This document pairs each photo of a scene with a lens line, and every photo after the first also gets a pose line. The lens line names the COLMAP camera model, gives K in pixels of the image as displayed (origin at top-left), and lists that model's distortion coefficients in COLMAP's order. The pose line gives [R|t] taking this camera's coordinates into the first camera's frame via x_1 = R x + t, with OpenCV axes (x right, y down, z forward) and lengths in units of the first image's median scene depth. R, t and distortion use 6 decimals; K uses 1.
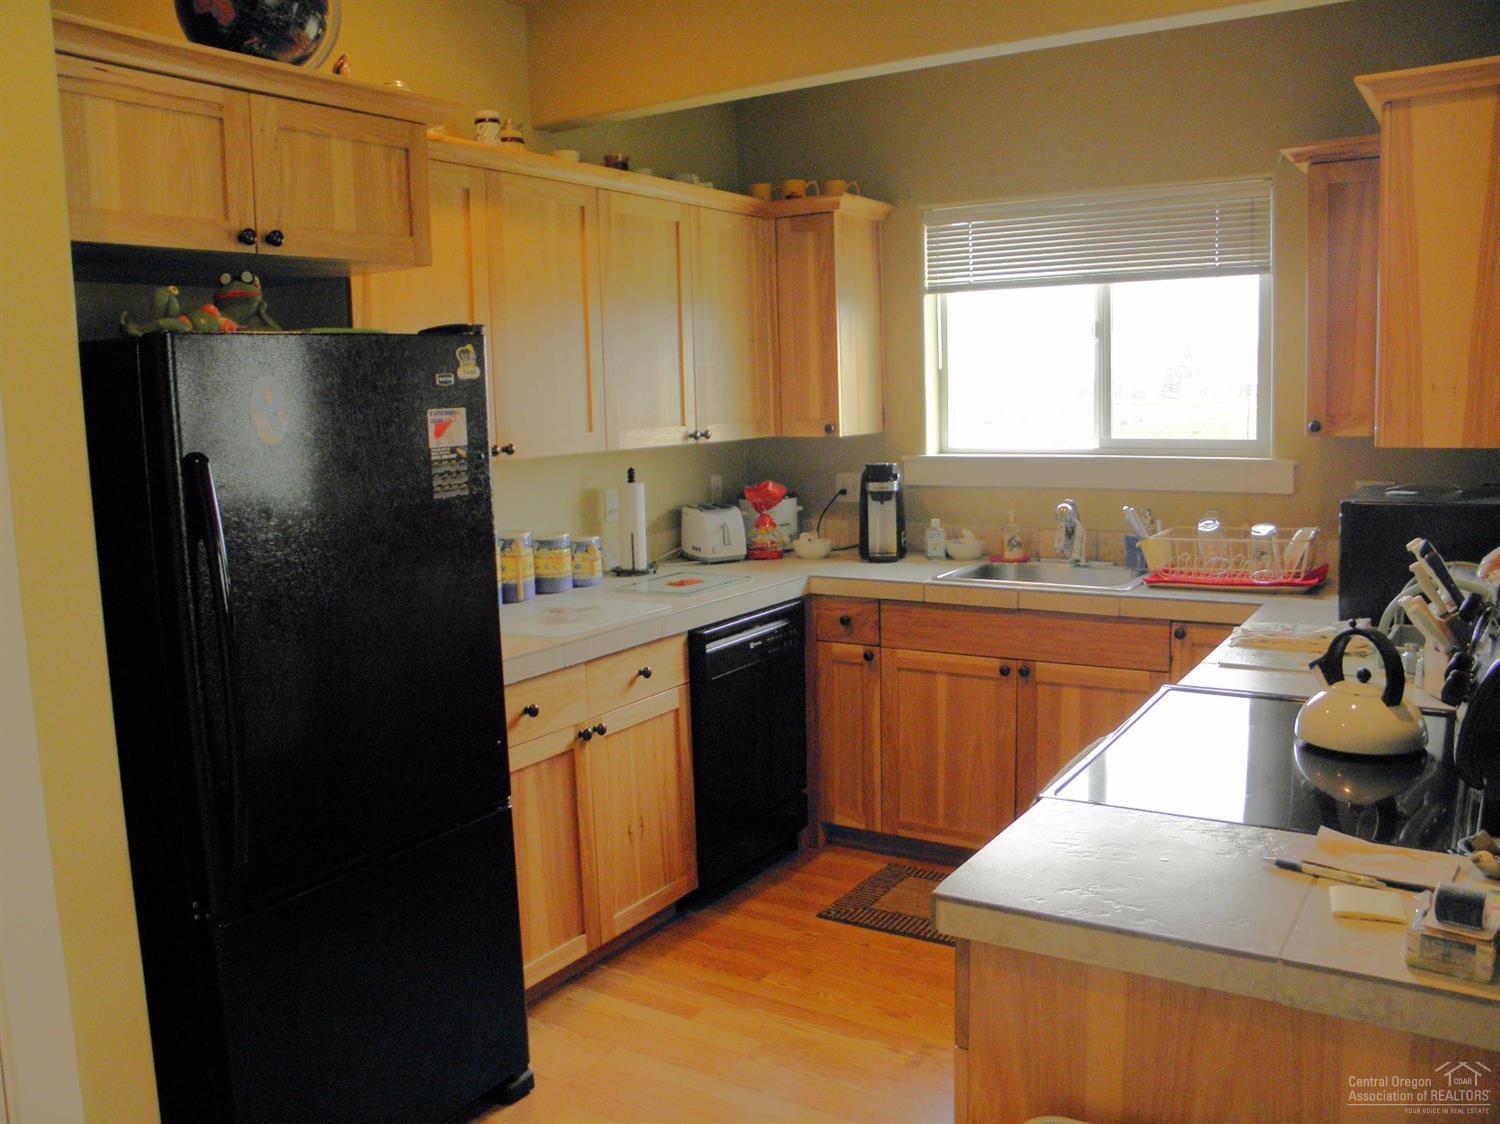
lens RADIAL K [[1258.3, 0, 750.0], [0, 1258.3, 562.0], [0, 0, 1]] dist [-0.209042, 0.181036]
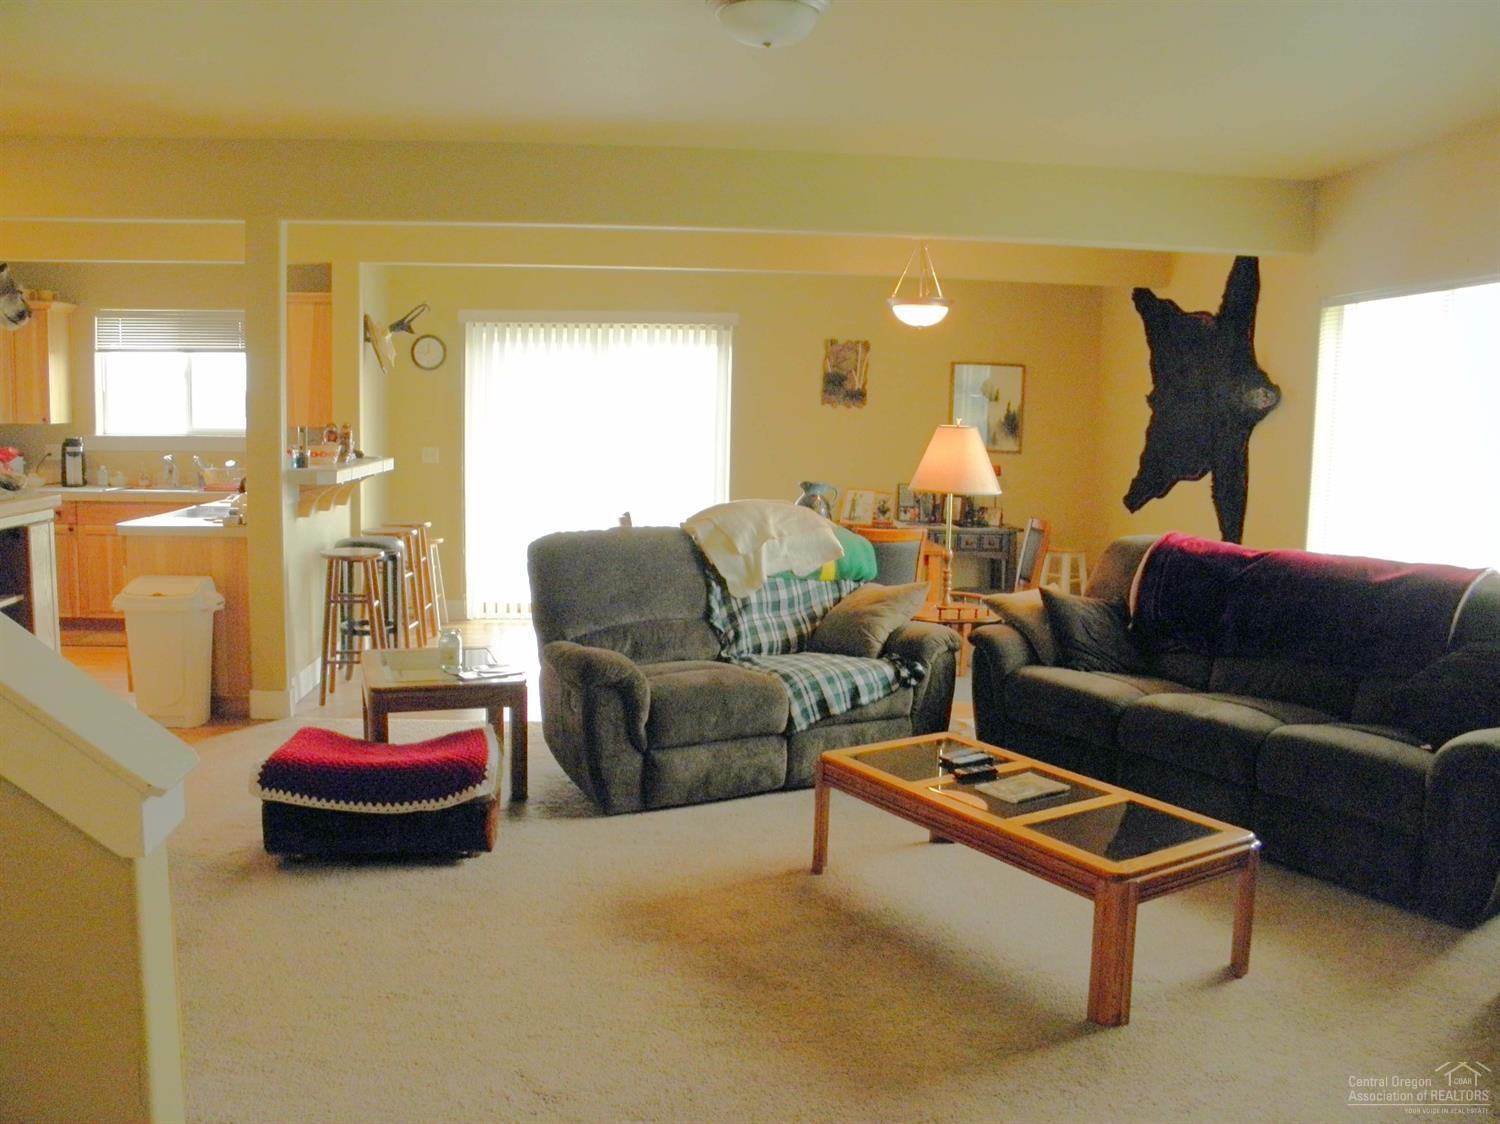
lens RADIAL K [[1258.3, 0, 750.0], [0, 1258.3, 562.0], [0, 0, 1]] dist [-0.209042, 0.181036]
pose [[0.790993, -0.024830, 0.611321, -0.241616], [0.034476, 0.999397, -0.004016, 0.186152], [-0.610853, 0.024252, 0.791372, -1.320042]]
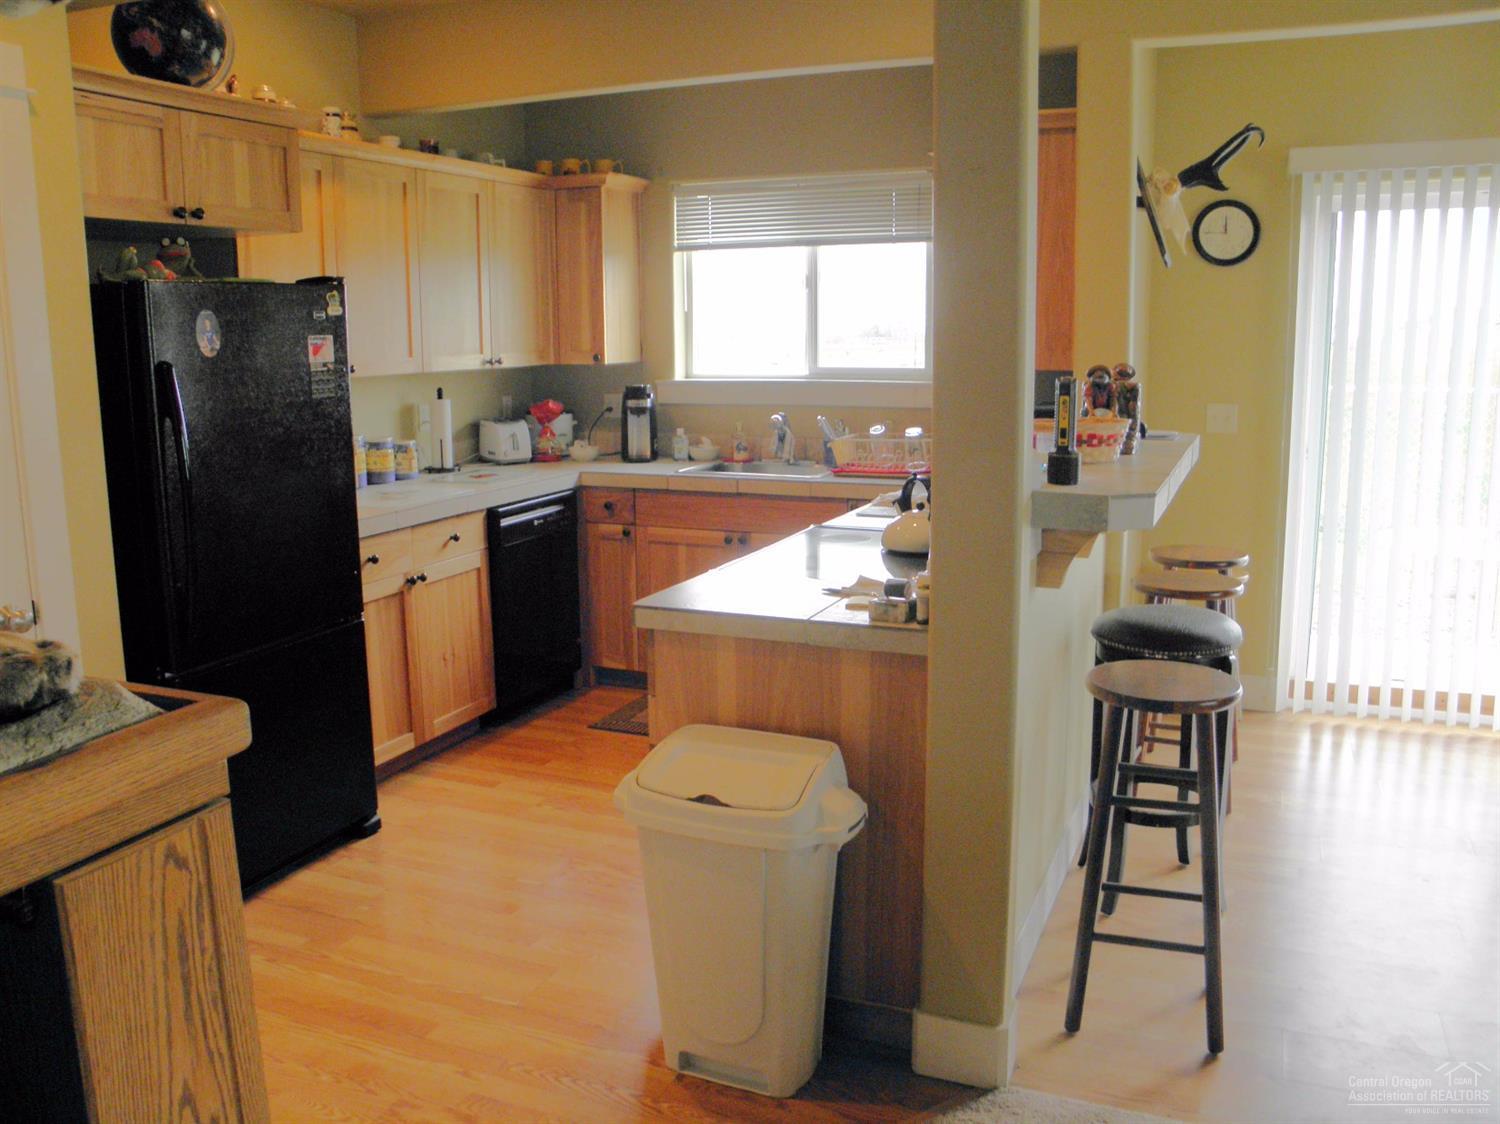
lens RADIAL K [[1258.3, 0, 750.0], [0, 1258.3, 562.0], [0, 0, 1]] dist [-0.209042, 0.181036]
pose [[0.986258, -0.010064, 0.164904, 0.006579], [0.002468, 0.998929, 0.046203, 0.048184], [-0.165193, -0.045161, 0.985227, -0.318637]]
